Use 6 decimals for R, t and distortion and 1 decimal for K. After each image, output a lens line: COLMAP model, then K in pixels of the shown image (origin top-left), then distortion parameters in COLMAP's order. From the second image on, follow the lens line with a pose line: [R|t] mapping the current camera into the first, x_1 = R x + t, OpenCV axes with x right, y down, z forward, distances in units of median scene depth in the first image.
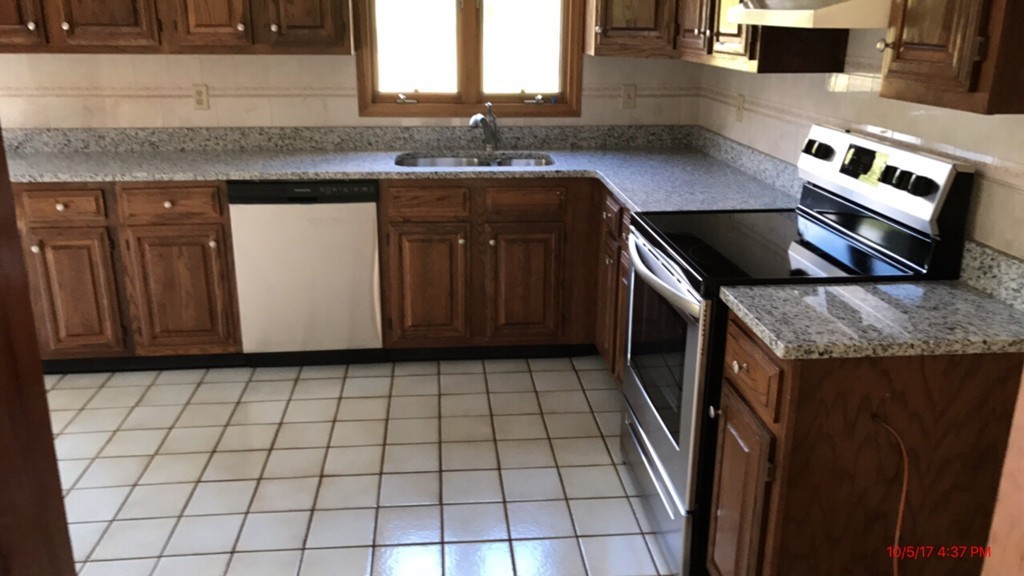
lens RADIAL K [[829.4, 0, 504.8], [0, 829.4, 270.0], [0, 0, 1]] dist [0.016169, -0.007740]
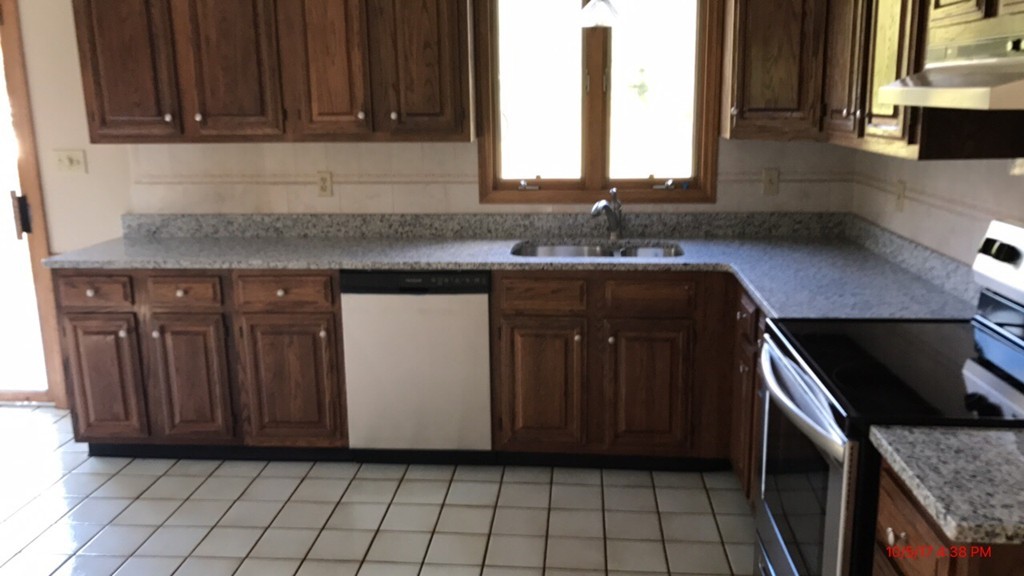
lens RADIAL K [[820.0, 0, 513.6], [0, 820.0, 260.6], [0, 0, 1]] dist [0.022990, -0.014356]
pose [[0.984671, 0.014684, -0.173806, 0.035463], [-0.031675, 0.994935, -0.095398, -0.032976], [0.171525, 0.099441, 0.980148, 0.090974]]
